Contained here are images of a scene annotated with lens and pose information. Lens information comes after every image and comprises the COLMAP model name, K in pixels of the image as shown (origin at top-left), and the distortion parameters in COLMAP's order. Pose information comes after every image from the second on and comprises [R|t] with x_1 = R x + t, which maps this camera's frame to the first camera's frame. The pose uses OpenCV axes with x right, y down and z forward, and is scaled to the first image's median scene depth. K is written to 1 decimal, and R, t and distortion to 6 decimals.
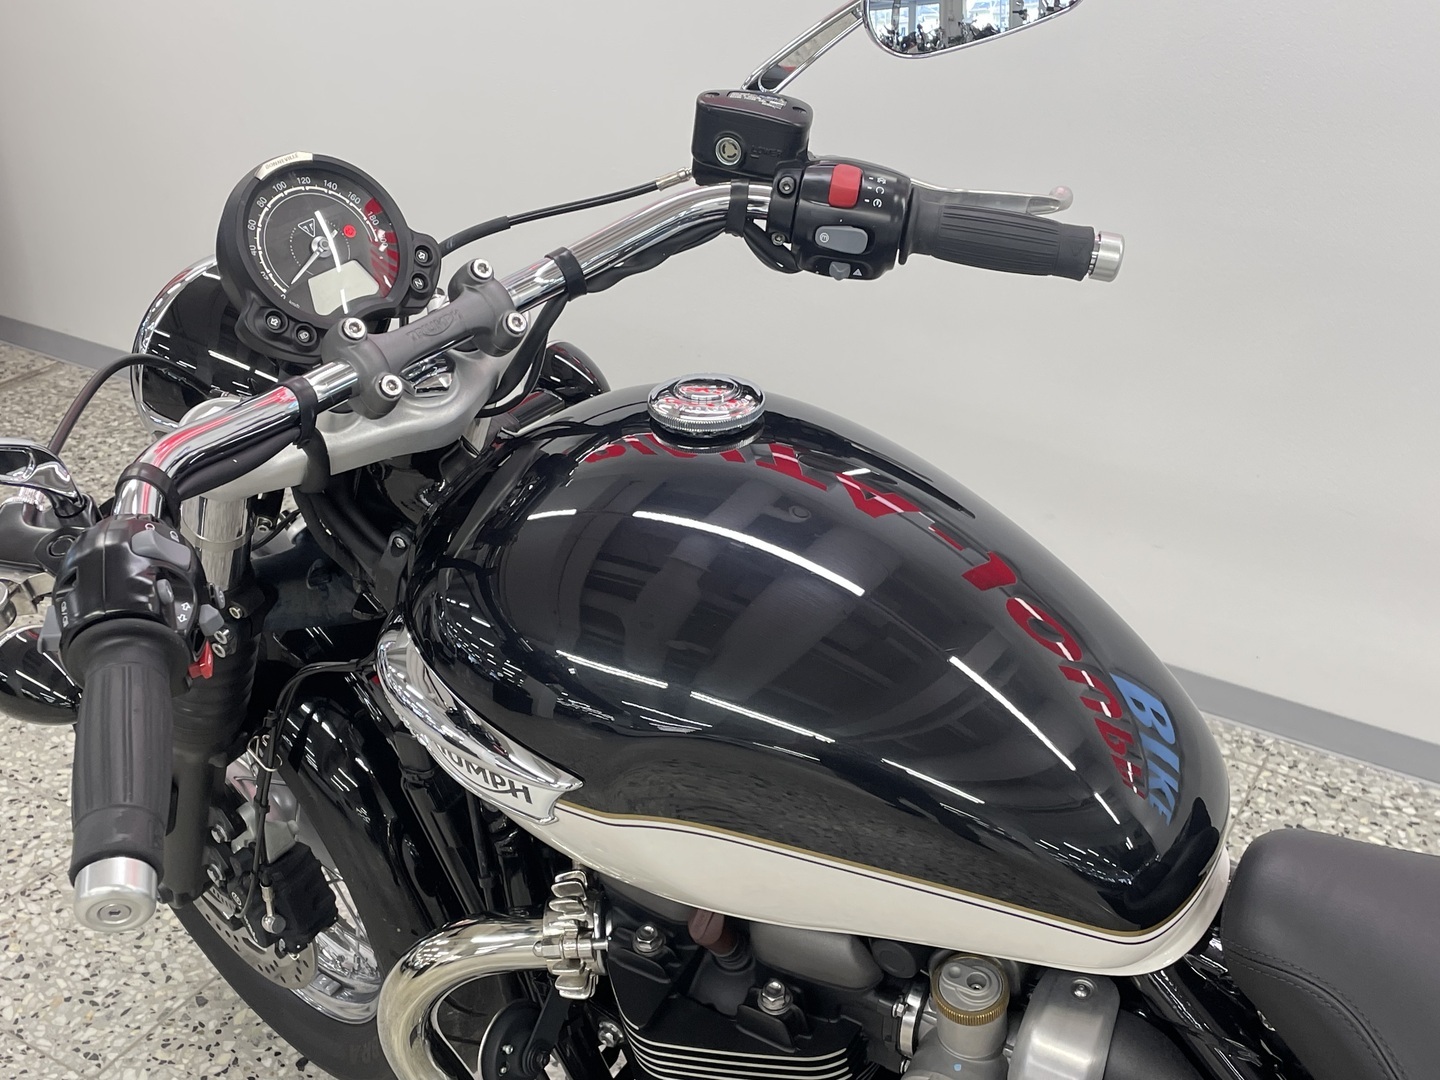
lens RADIAL K [[1680.5, 0, 693.8], [0, 1680.5, 515.5], [0, 0, 1]] dist [0.051659, 0.000000]
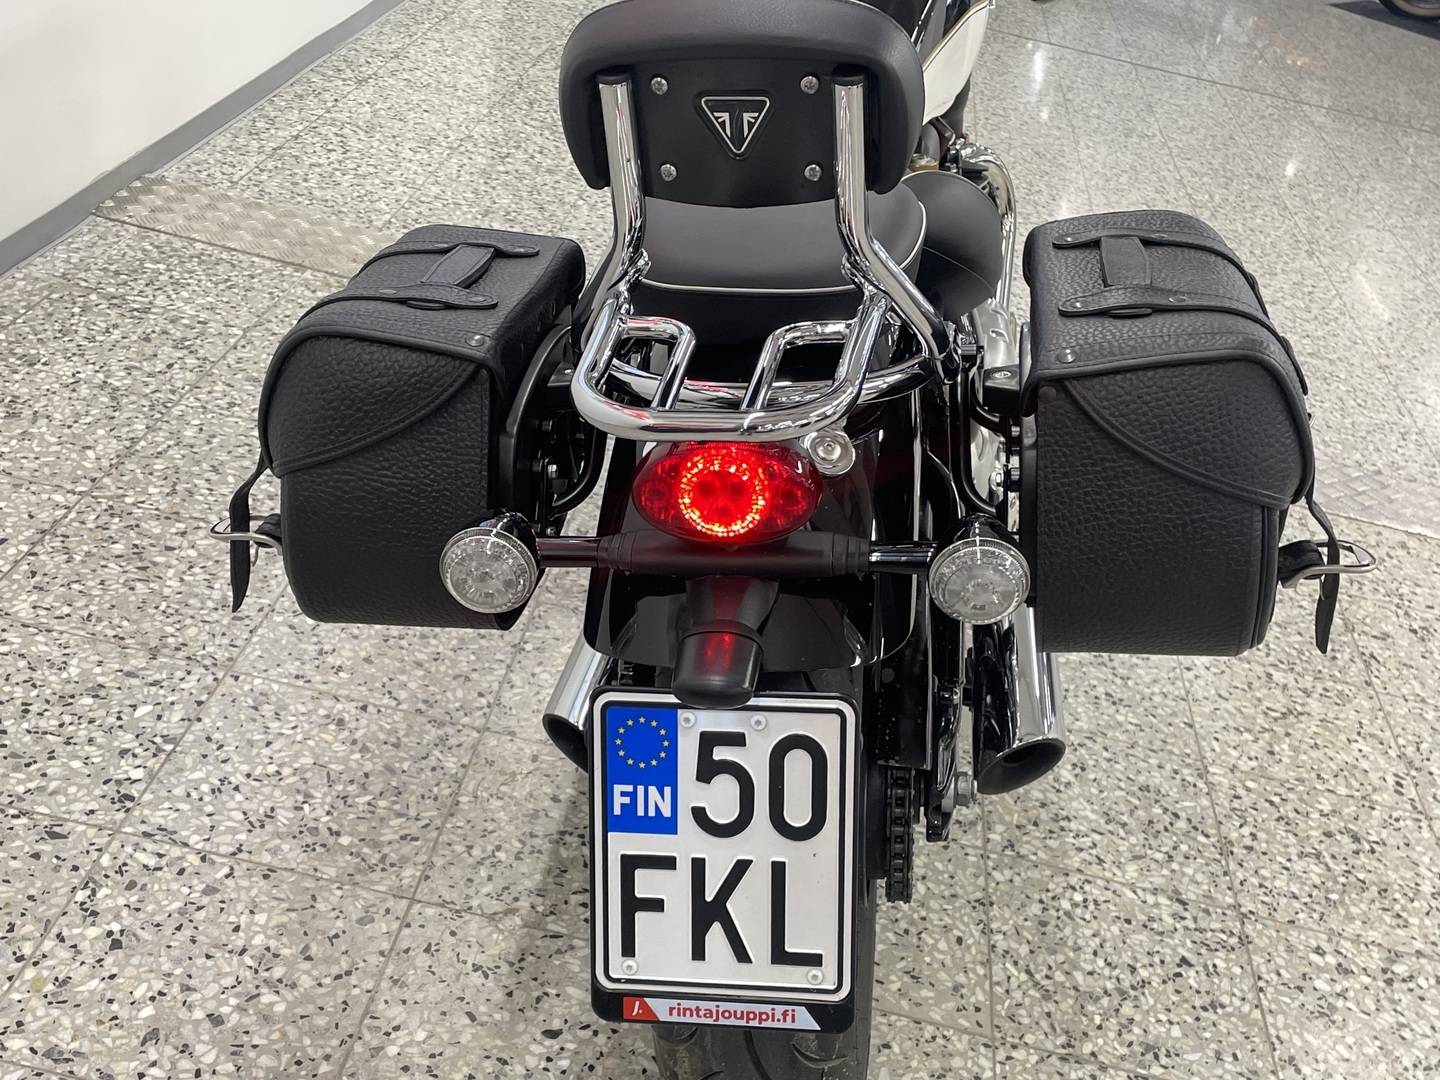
lens RADIAL K [[1680.5, 0, 726.3], [0, 1680.5, 551.3], [0, 0, 1]] dist [0.051659, 0.000000]
pose [[-0.399703, -0.544152, 0.737656, -1.225078], [0.223967, 0.722369, 0.654233, -0.657441], [-0.888862, 0.426710, -0.166861, 1.494455]]
